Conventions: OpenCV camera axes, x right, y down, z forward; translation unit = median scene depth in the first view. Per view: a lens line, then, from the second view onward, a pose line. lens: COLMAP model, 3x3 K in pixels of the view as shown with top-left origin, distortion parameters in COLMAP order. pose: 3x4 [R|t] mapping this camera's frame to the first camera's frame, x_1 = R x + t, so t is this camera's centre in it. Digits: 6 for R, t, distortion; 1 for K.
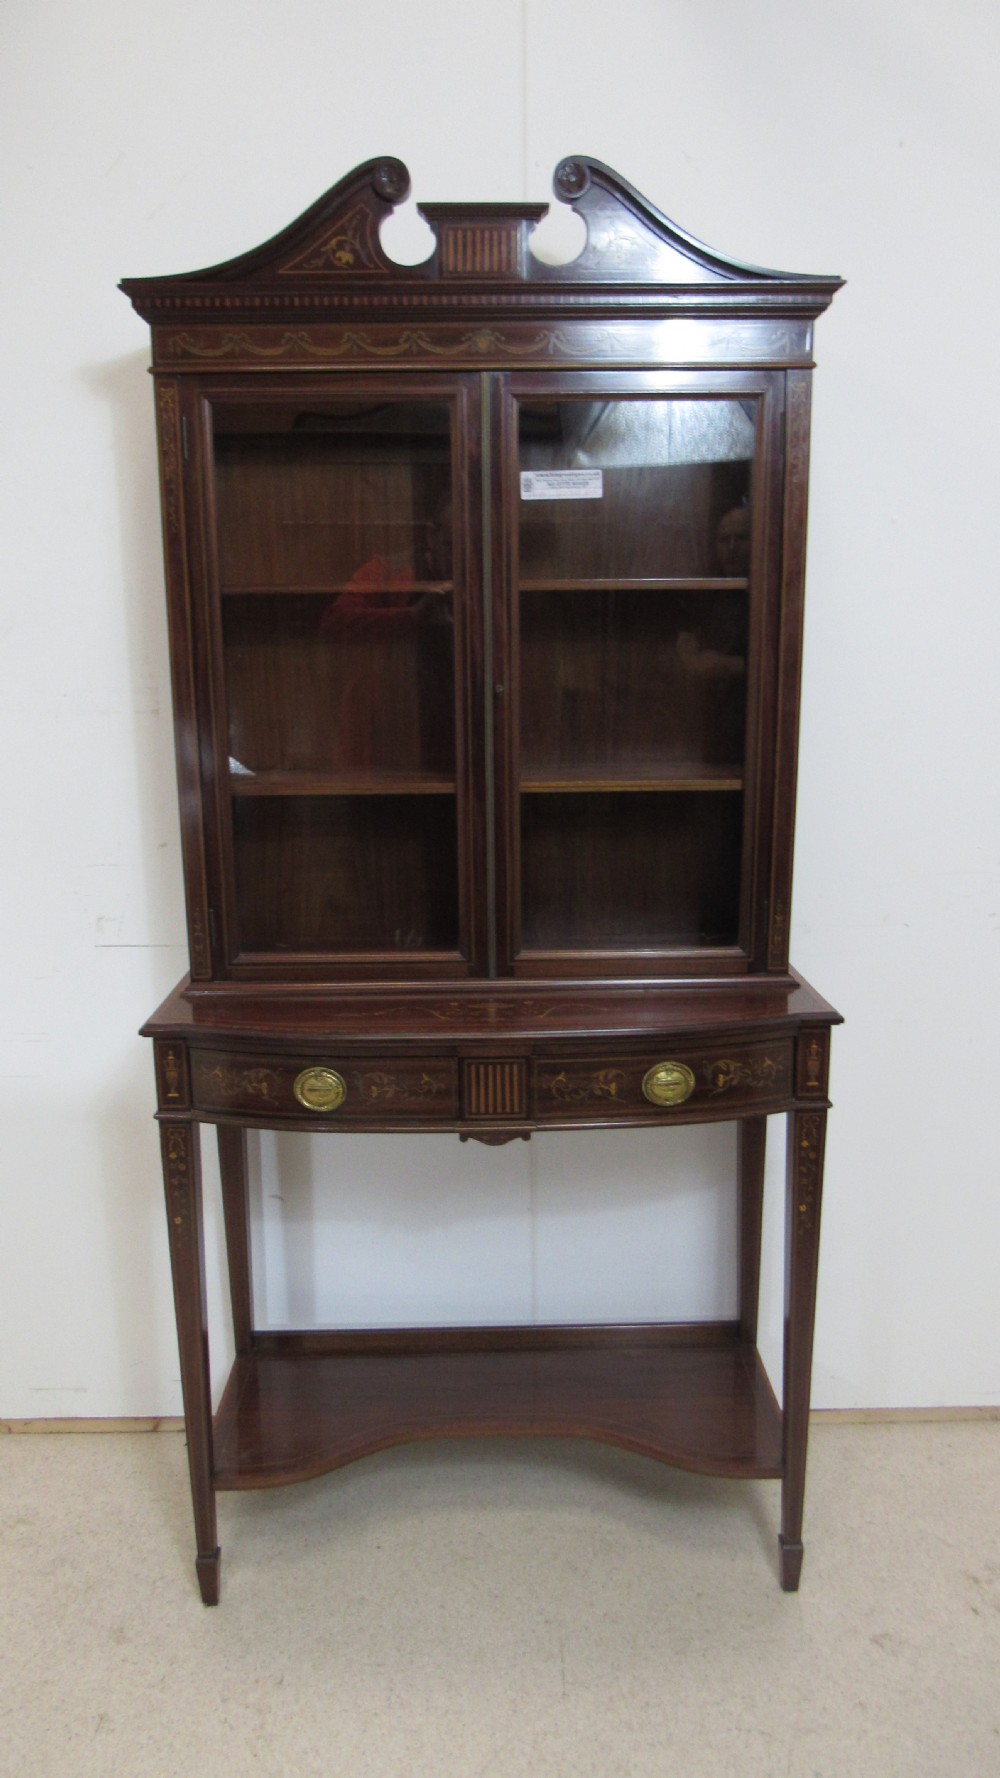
lens RADIAL K [[1273.4, 0, 494.9], [0, 1273.4, 895.2], [0, 0, 1]] dist [-0.029568, 0.012371]
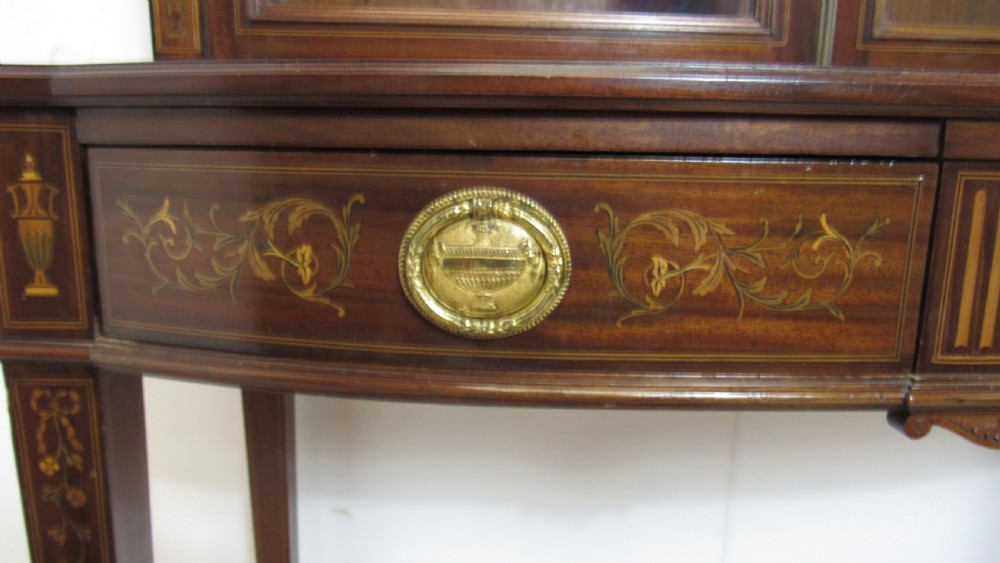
lens RADIAL K [[716.2, 0, 498.4], [0, 716.2, 277.8], [0, 0, 1]] dist [-0.029568, 0.012371]
pose [[0.999080, 0.020156, 0.037860, -0.137453], [-0.019645, 0.999711, -0.013824, 0.155072], [-0.038128, 0.013068, 0.999187, 0.807831]]
